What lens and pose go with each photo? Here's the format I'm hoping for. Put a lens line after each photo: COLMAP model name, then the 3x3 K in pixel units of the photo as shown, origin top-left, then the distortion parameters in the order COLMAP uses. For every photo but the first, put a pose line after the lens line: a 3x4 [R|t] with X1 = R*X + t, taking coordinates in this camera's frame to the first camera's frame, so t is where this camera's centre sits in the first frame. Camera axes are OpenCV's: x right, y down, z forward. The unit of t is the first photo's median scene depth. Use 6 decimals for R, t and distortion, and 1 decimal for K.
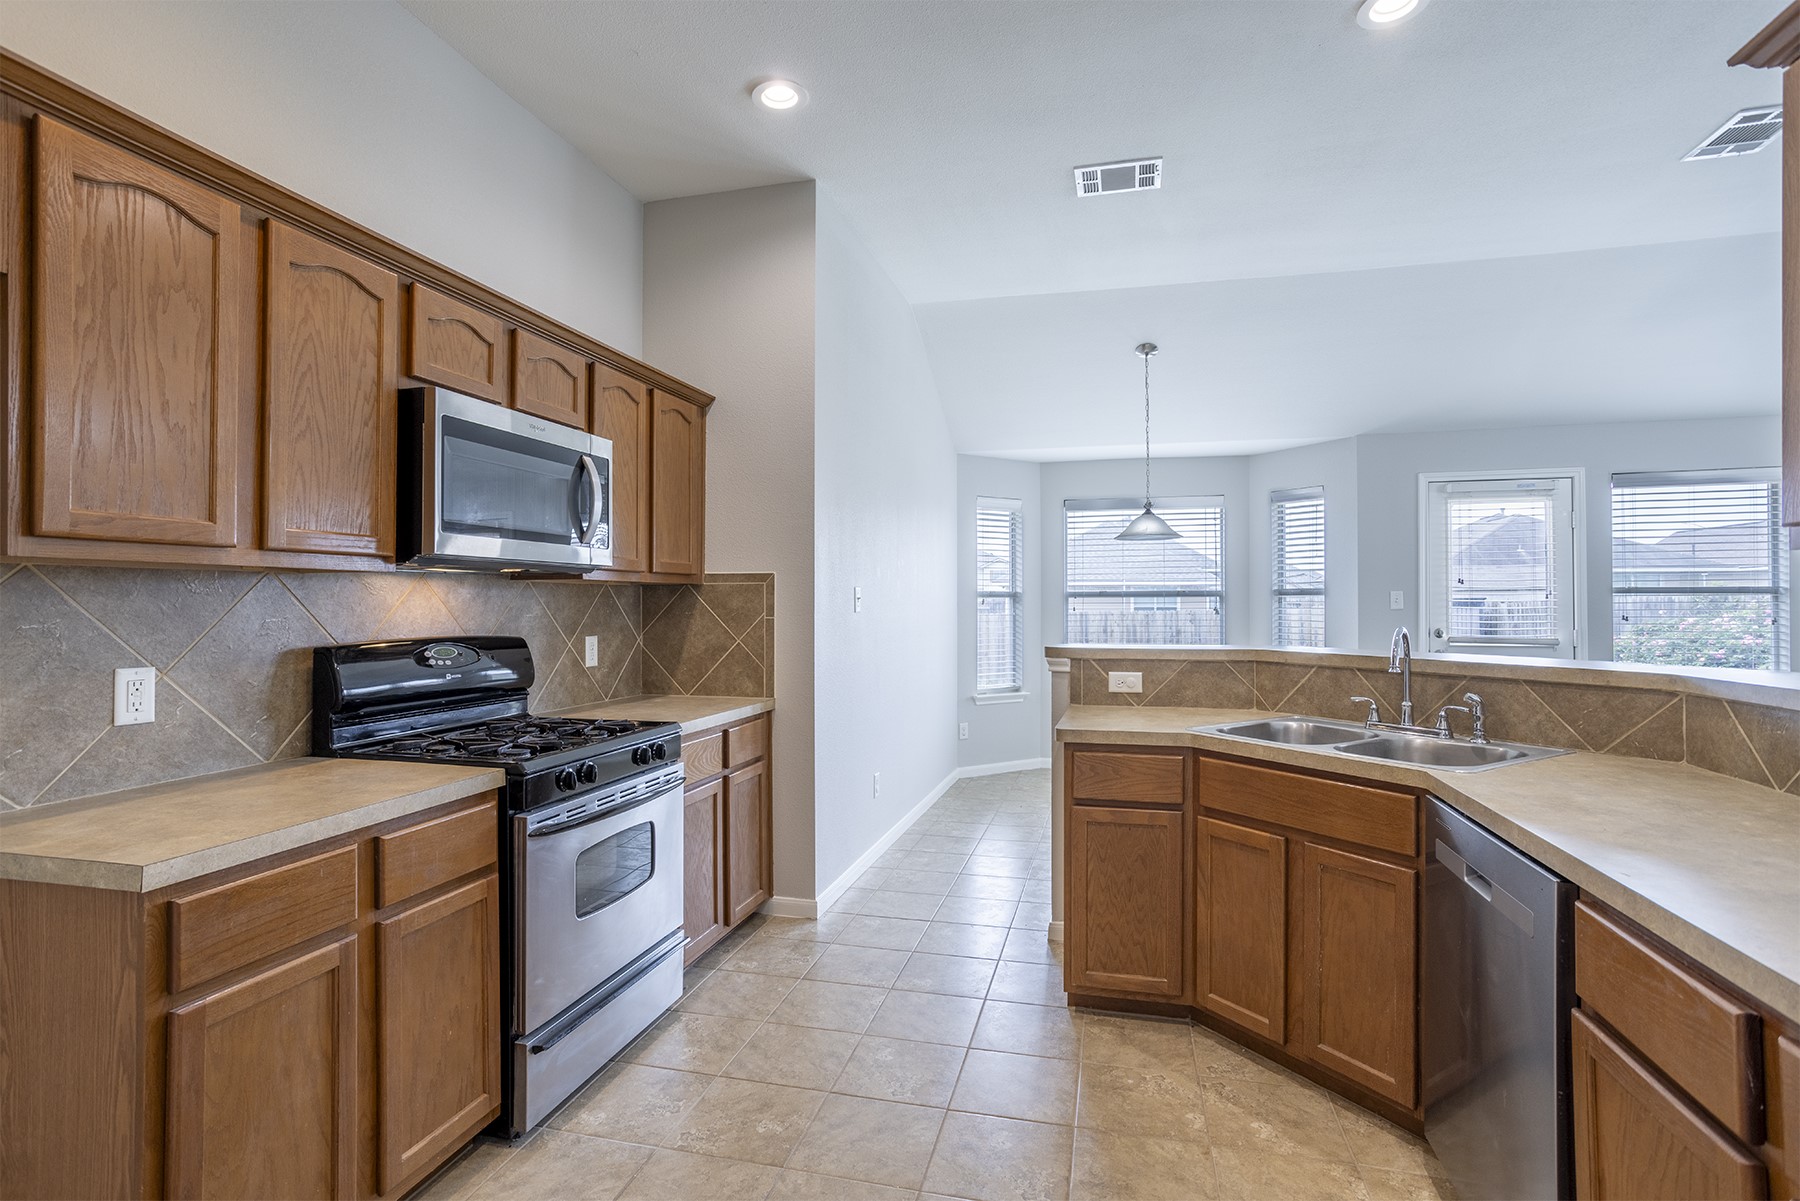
lens RADIAL K [[872.8, 0, 899.1], [0, 872.8, 591.8], [0, 0, 1]] dist [-0.054543, 0.034468]
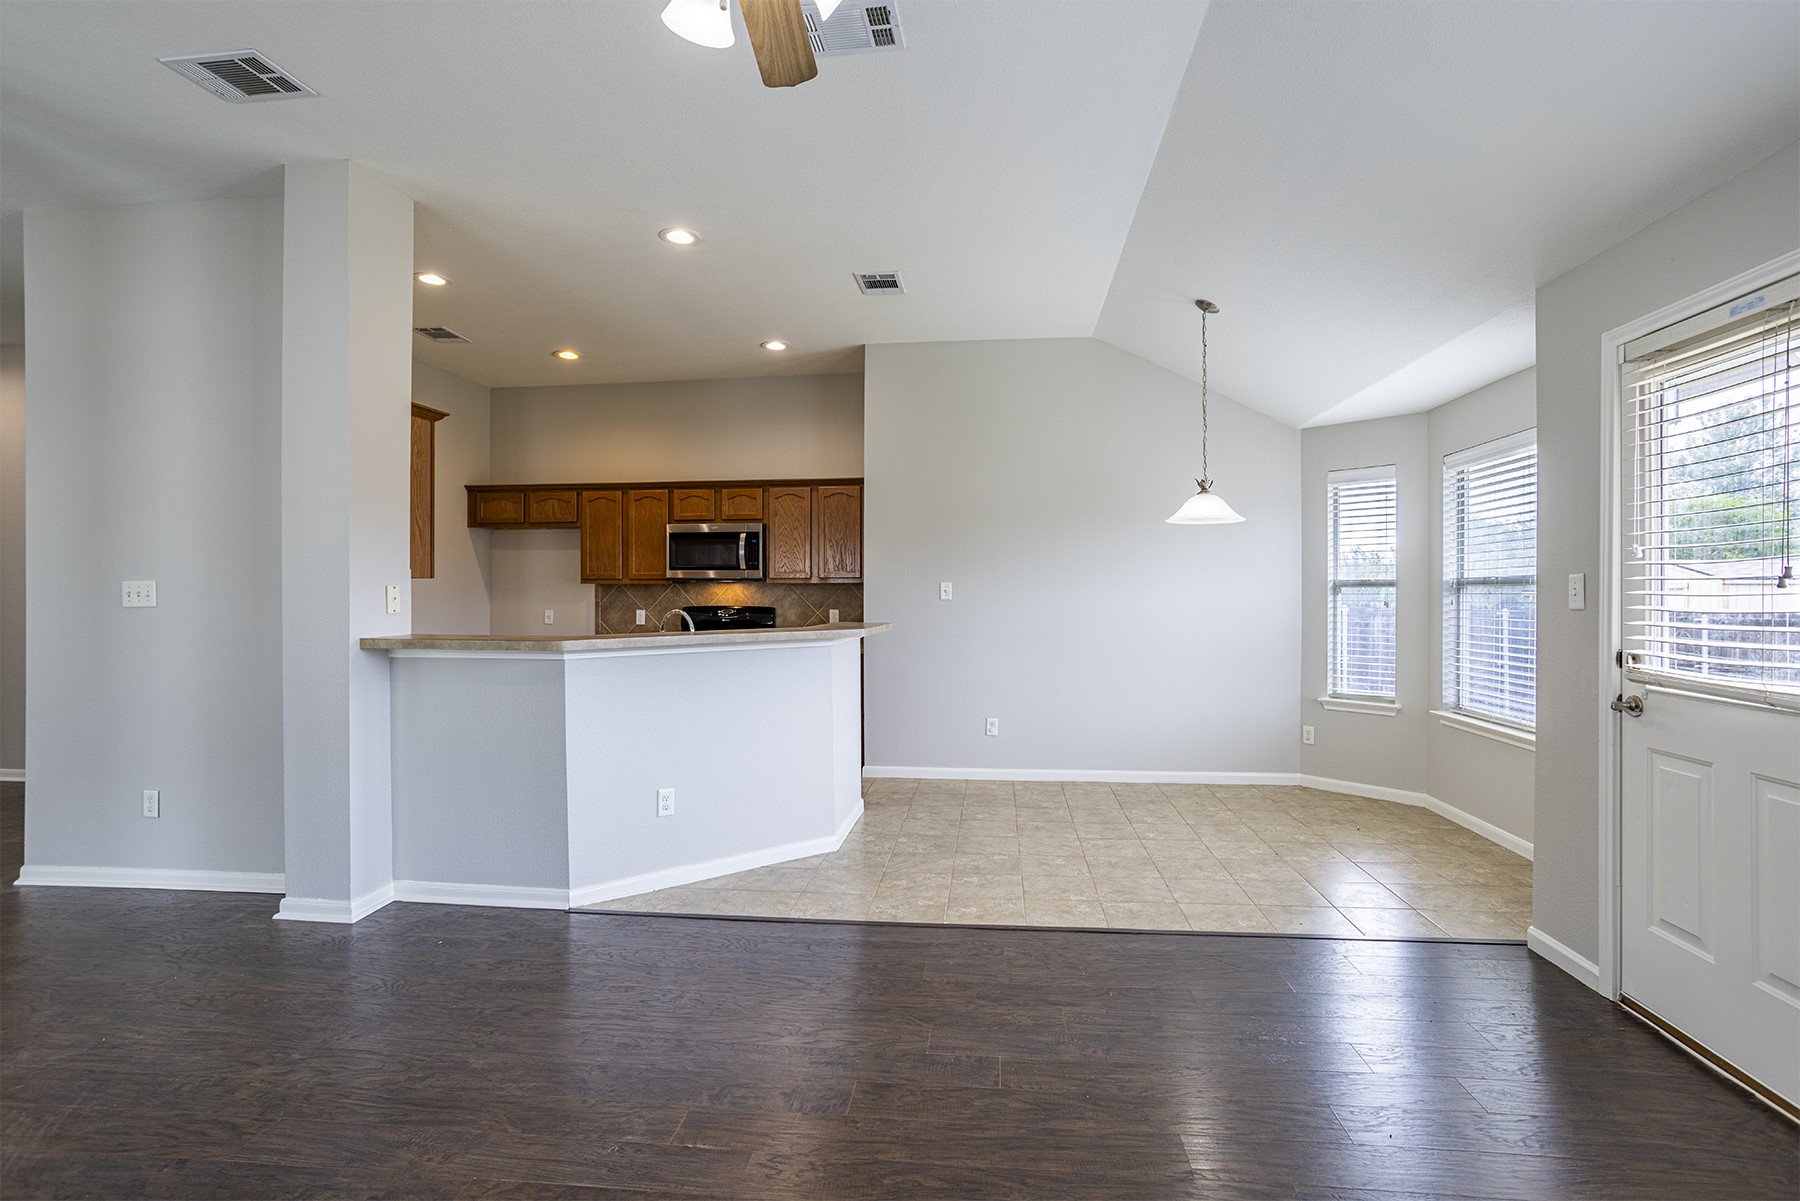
lens RADIAL K [[872.8, 0, 899.1], [0, 872.8, 591.8], [0, 0, 1]] dist [-0.054543, 0.034468]
pose [[0.143107, 0.001757, -0.989706, 1.822722], [0.013396, 0.999903, 0.003713, 0.004688], [0.989616, -0.013790, 0.143070, 0.927188]]
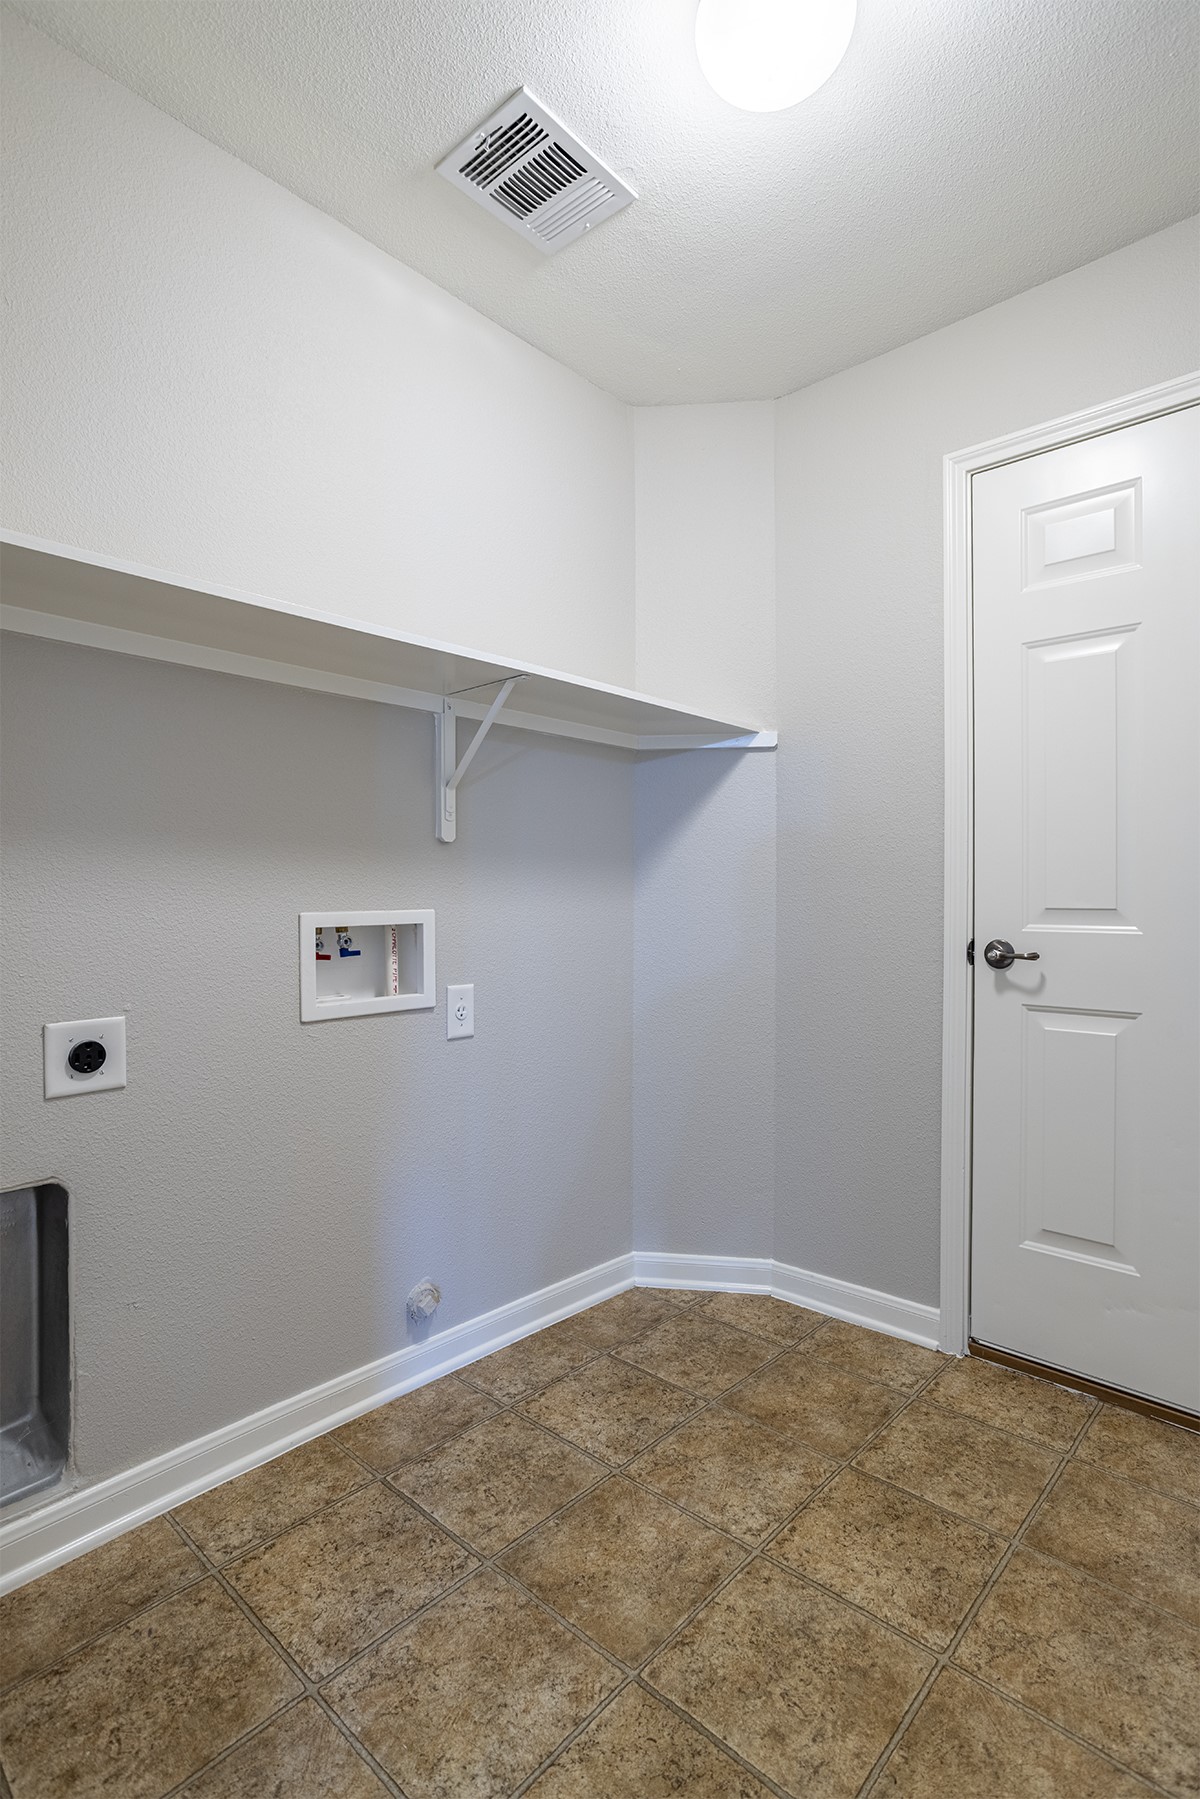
lens RADIAL K [[872.3, 0, 600.0], [0, 872.3, 899.5], [0, 0, 1]] dist [-0.054543, 0.034468]
pose [[0.882849, 0.005824, -0.469620, 1.140479], [-0.000502, 0.999934, 0.011457, 0.084130], [0.469656, -0.009879, 0.882794, 1.065930]]
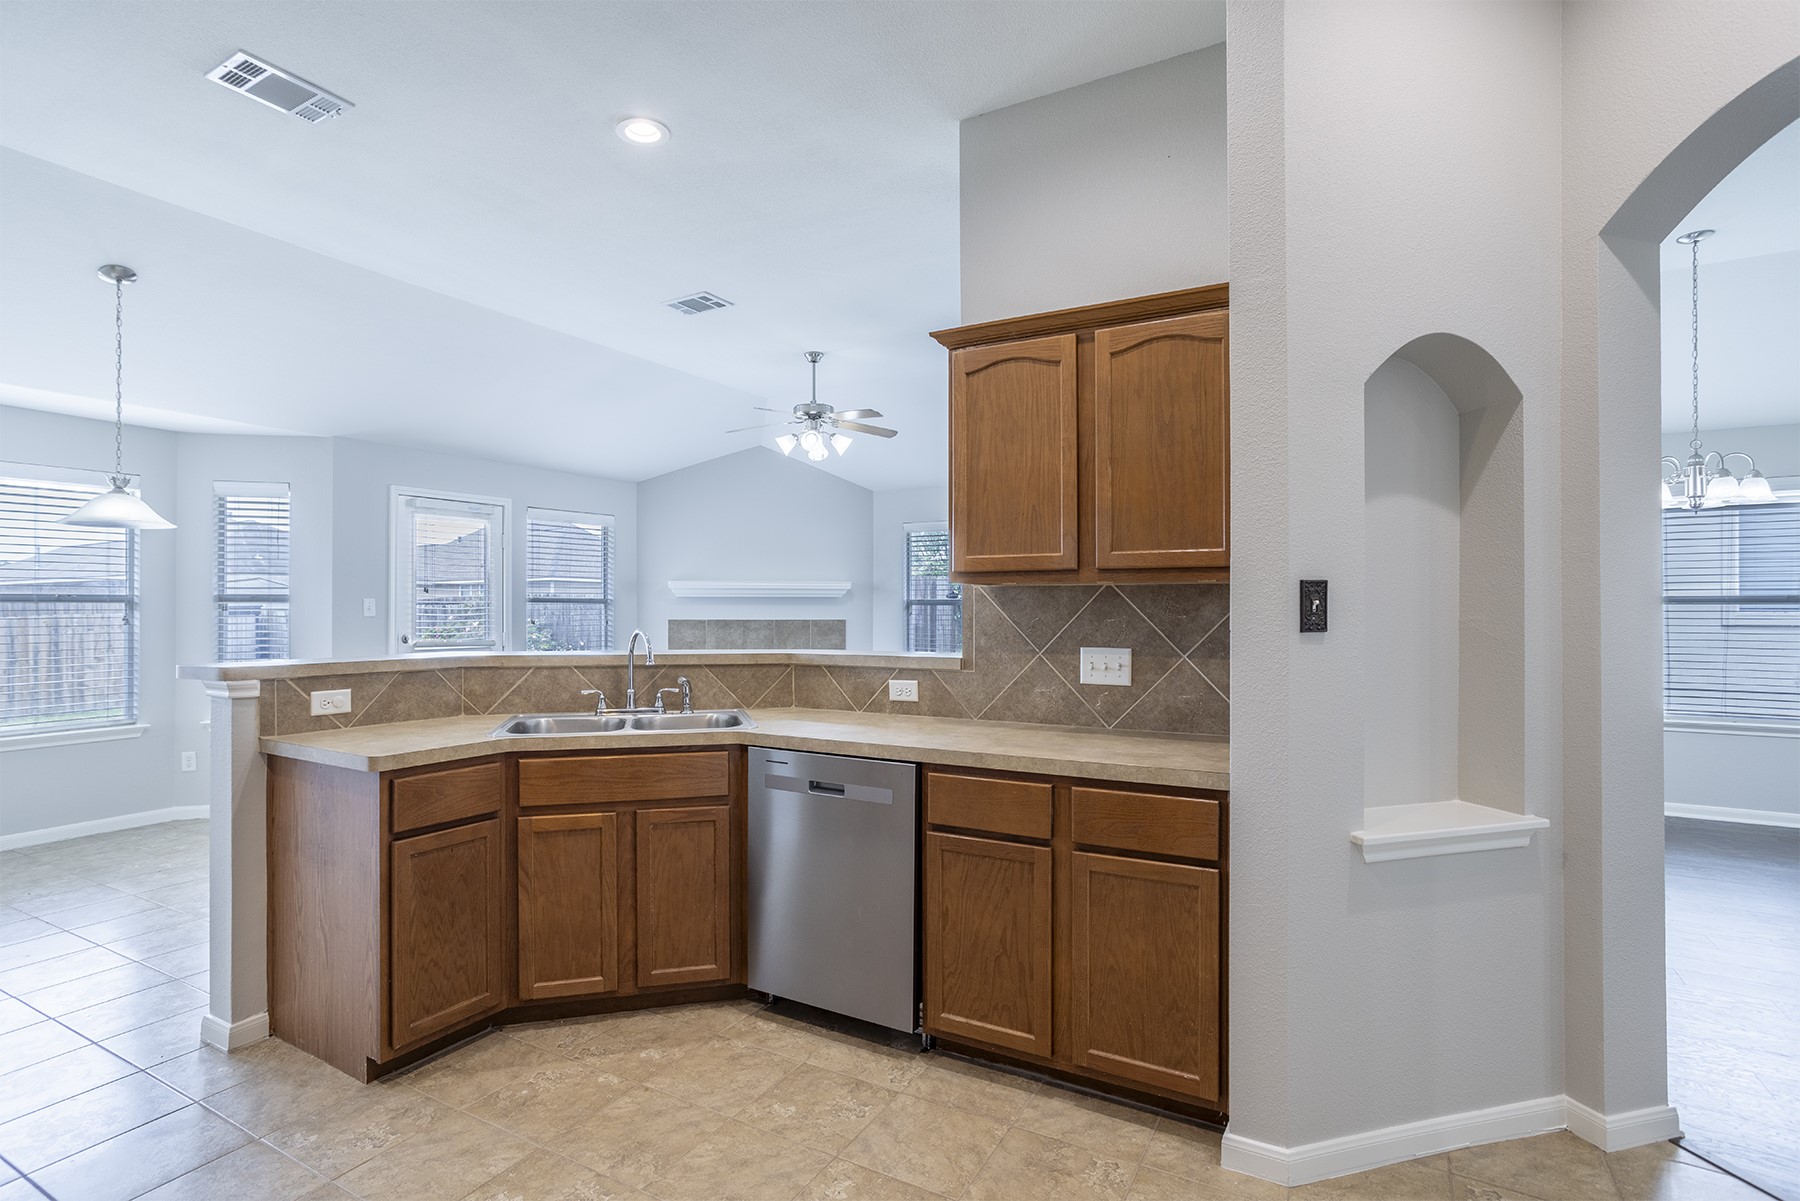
lens RADIAL K [[872.8, 0, 899.1], [0, 872.8, 591.8], [0, 0, 1]] dist [-0.054543, 0.034468]
pose [[0.253306, 0.019327, 0.967193, -0.433798], [-0.010793, 0.999795, -0.017152, 0.002926], [-0.967326, -0.006094, 0.253462, 0.245508]]
